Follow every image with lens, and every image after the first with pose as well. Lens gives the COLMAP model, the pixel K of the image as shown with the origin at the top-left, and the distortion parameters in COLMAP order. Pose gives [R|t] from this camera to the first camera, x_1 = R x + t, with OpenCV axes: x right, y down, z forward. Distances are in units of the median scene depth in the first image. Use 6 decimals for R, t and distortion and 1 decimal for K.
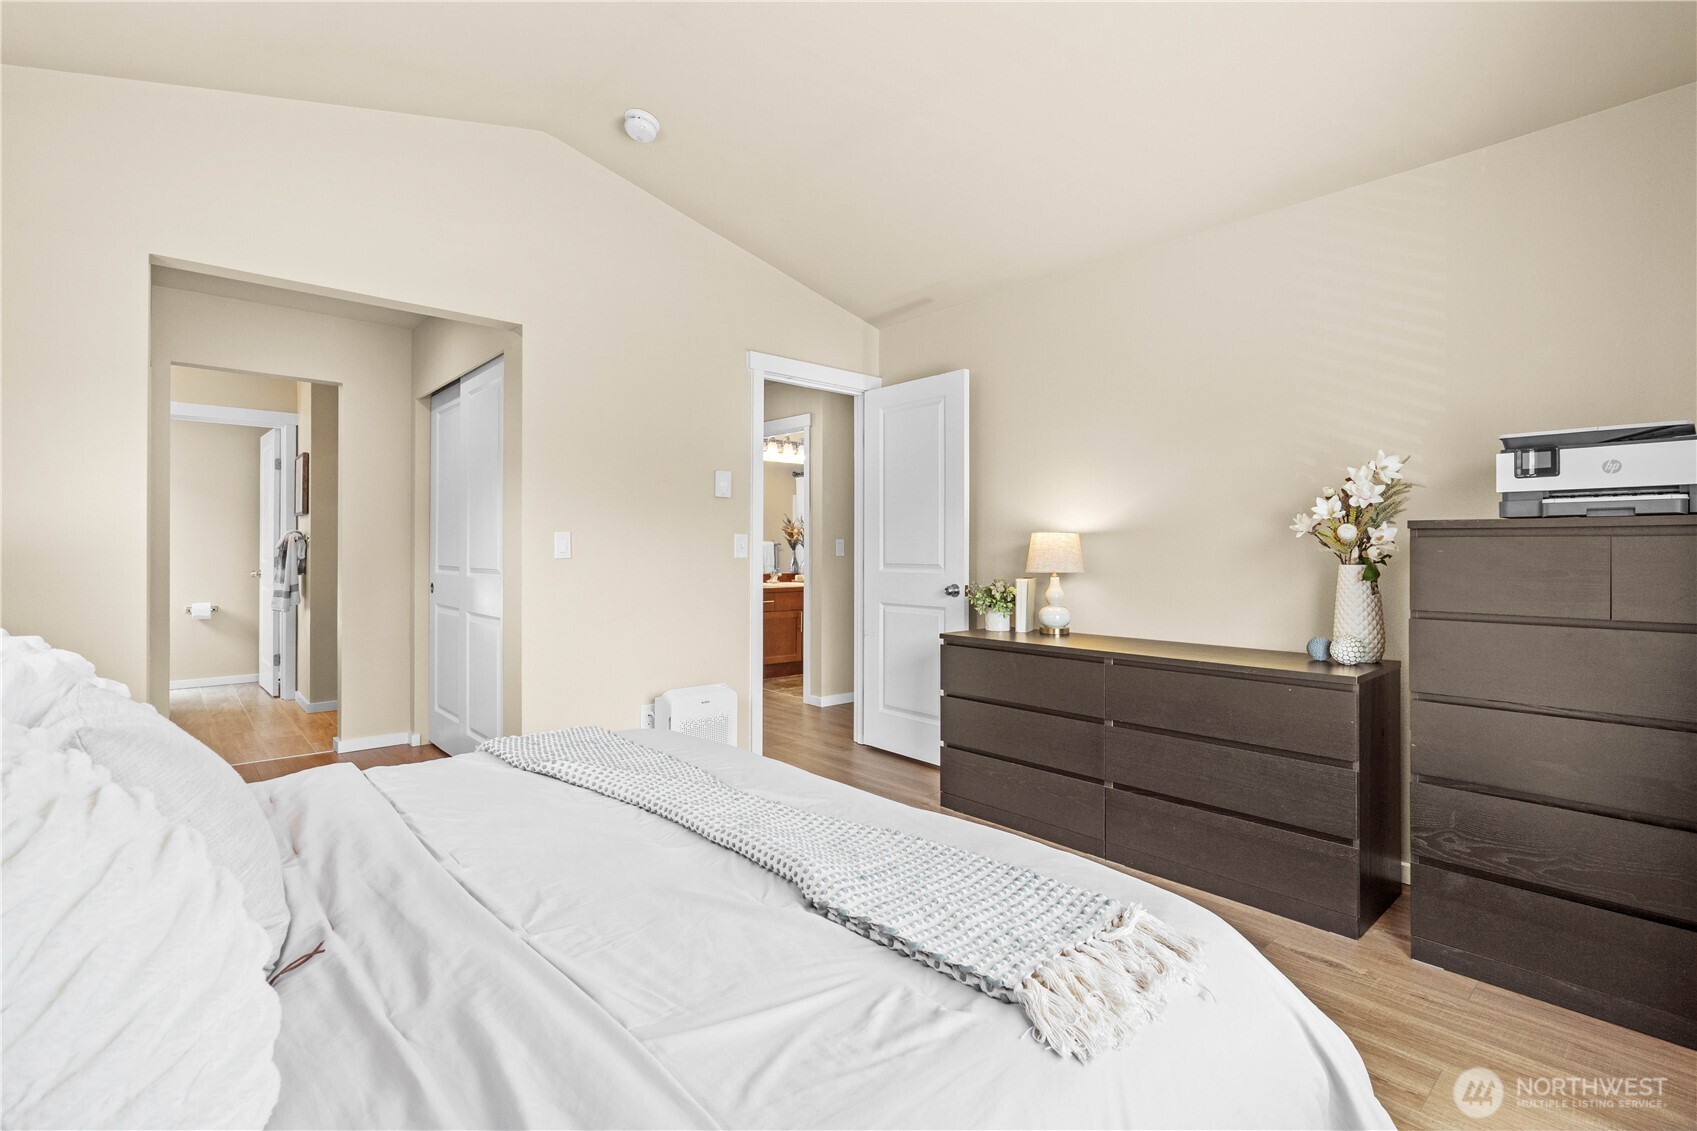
lens RADIAL K [[776.3, 0, 844.2], [0, 776.3, 553.1], [0, 0, 1]] dist [-0.001288, -0.000066]
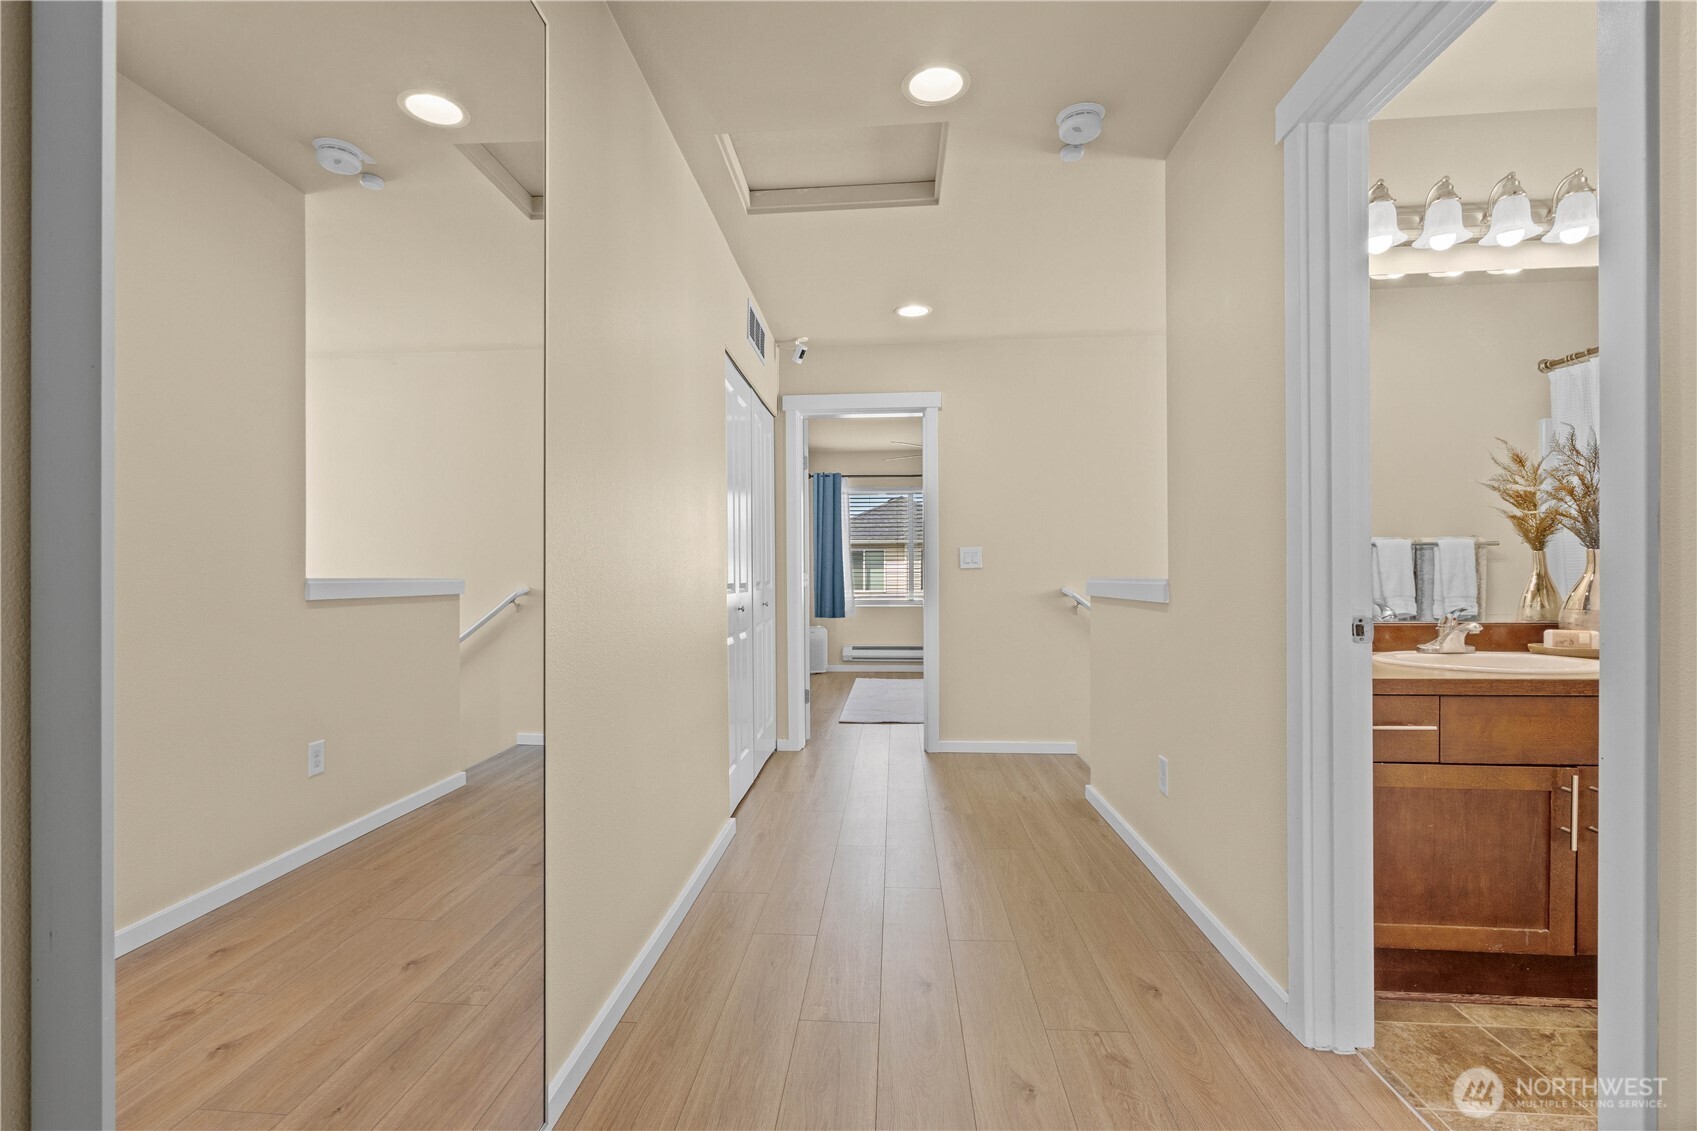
lens RADIAL K [[776.3, 0, 838.8], [0, 776.3, 577.4], [0, 0, 1]] dist [-0.001288, -0.000066]
pose [[0.688002, -0.008381, -0.725661, -0.034588], [-0.004480, 0.999865, -0.015795, 0.014452], [0.725695, 0.014117, 0.687872, 0.612338]]
